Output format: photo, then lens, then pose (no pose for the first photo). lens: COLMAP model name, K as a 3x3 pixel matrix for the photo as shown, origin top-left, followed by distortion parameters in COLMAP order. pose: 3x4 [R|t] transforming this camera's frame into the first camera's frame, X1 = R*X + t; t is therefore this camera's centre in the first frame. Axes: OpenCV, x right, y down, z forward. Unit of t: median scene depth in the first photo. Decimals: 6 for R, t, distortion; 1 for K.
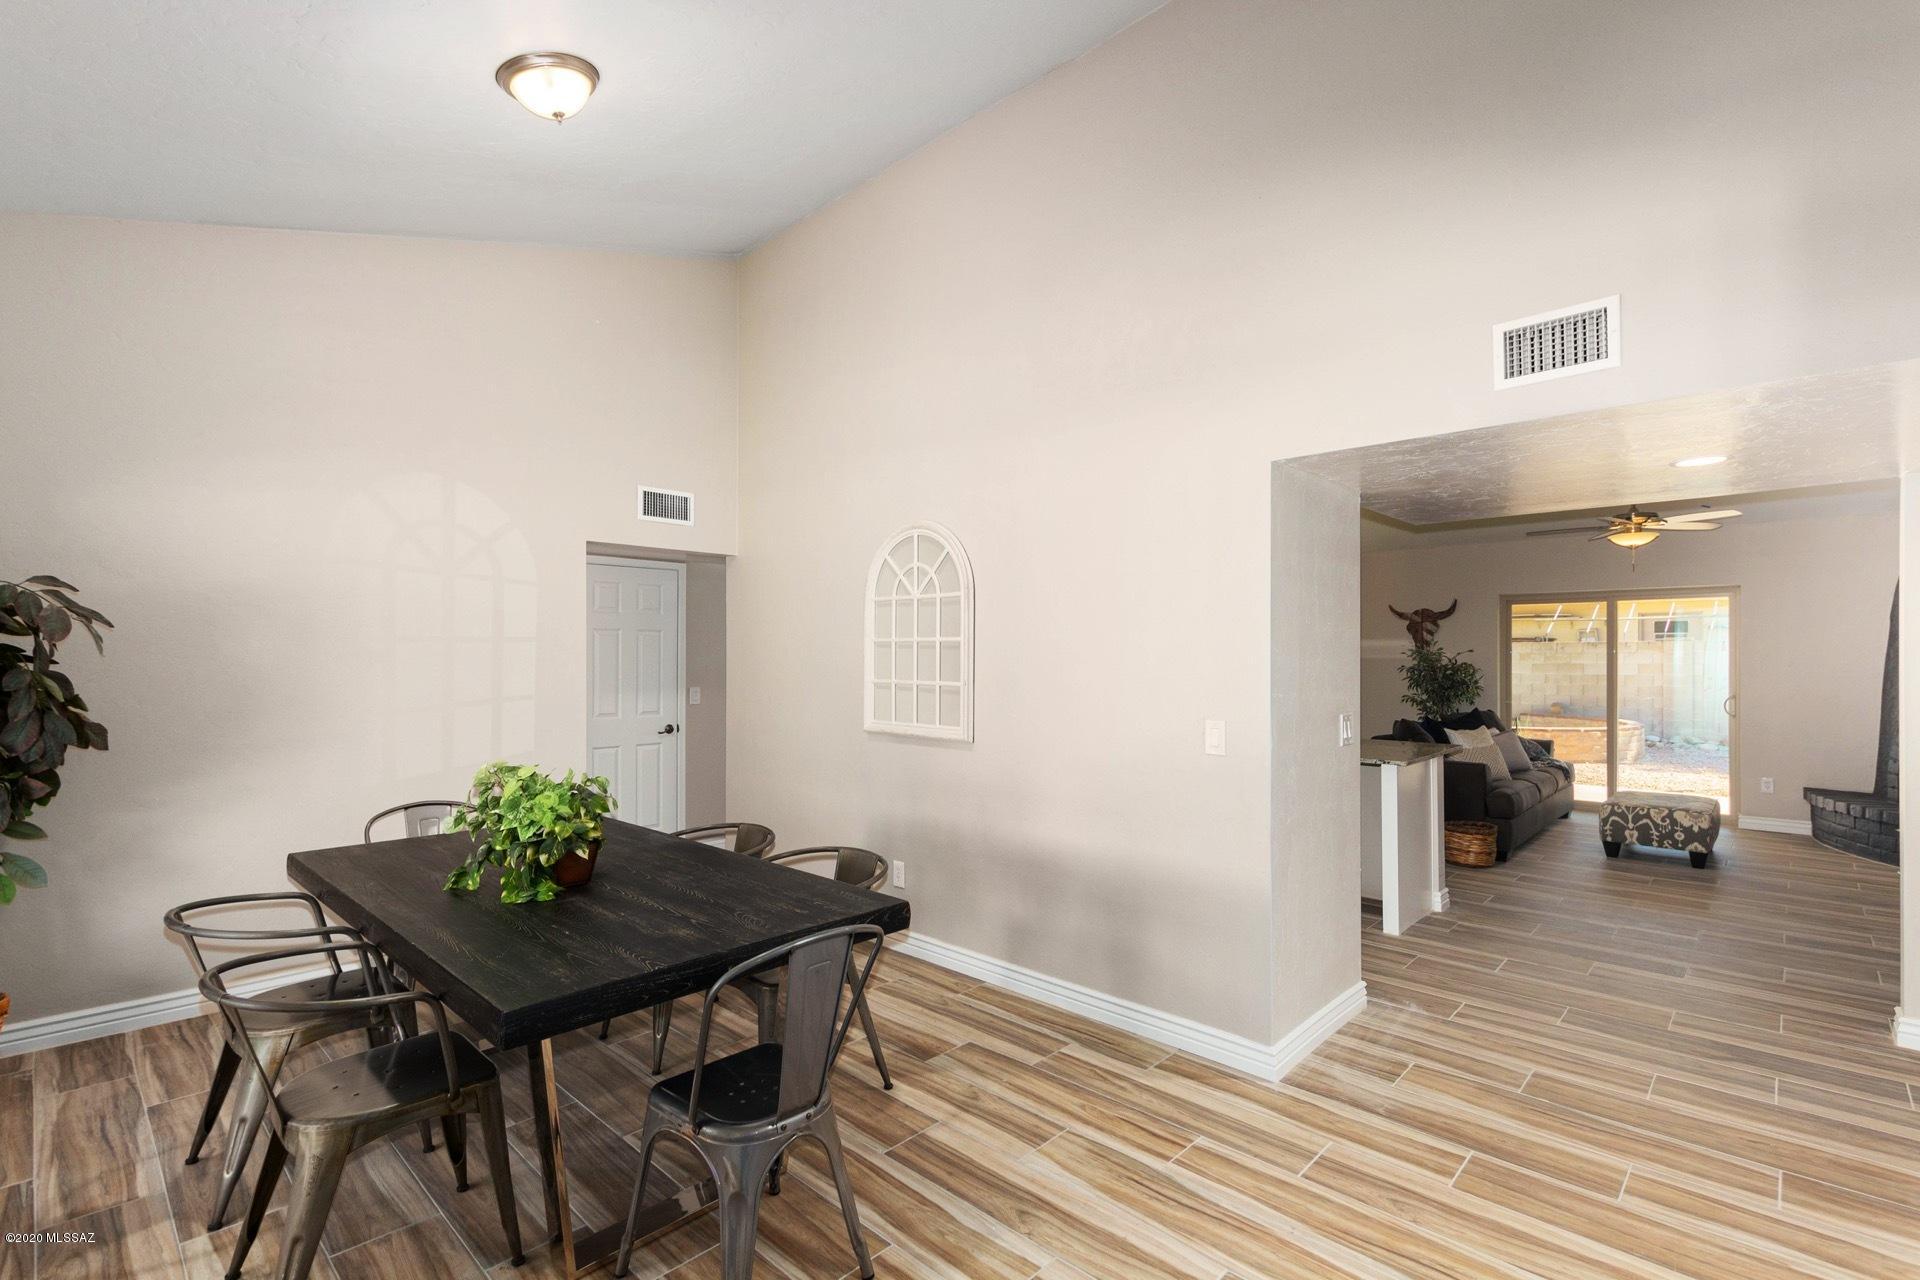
lens RADIAL K [[879.8, 0, 966.1], [0, 879.8, 640.6], [0, 0, 1]] dist [-0.000212, -0.001053]
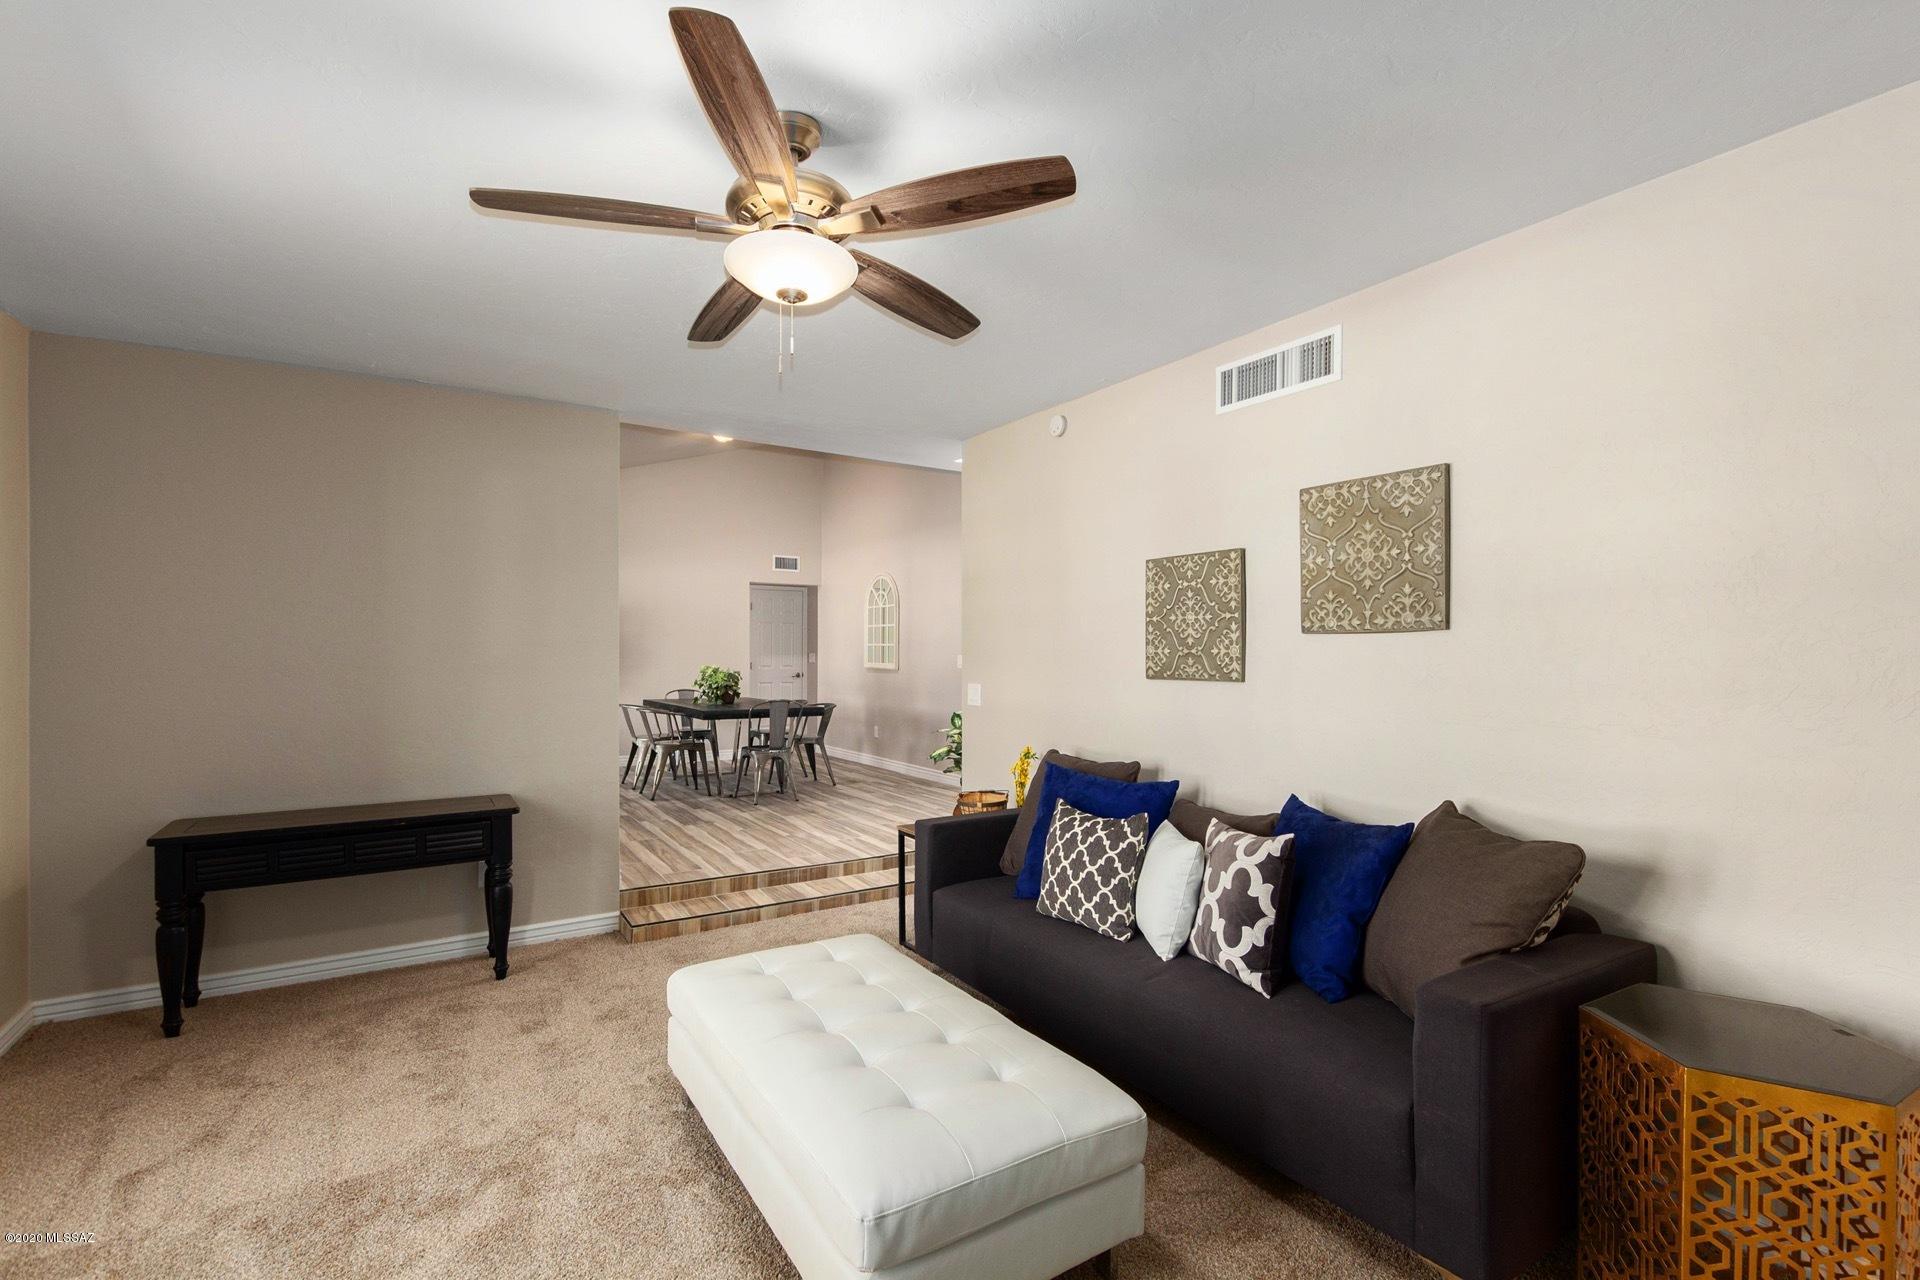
lens RADIAL K [[879.8, 0, 962.7], [0, 879.8, 646.8], [0, 0, 1]] dist [-0.000212, -0.001053]
pose [[0.972205, -0.000770, -0.234130, 0.714003], [0.003045, 0.999952, 0.009357, 0.033478], [0.234112, -0.009810, 0.972160, -1.200247]]
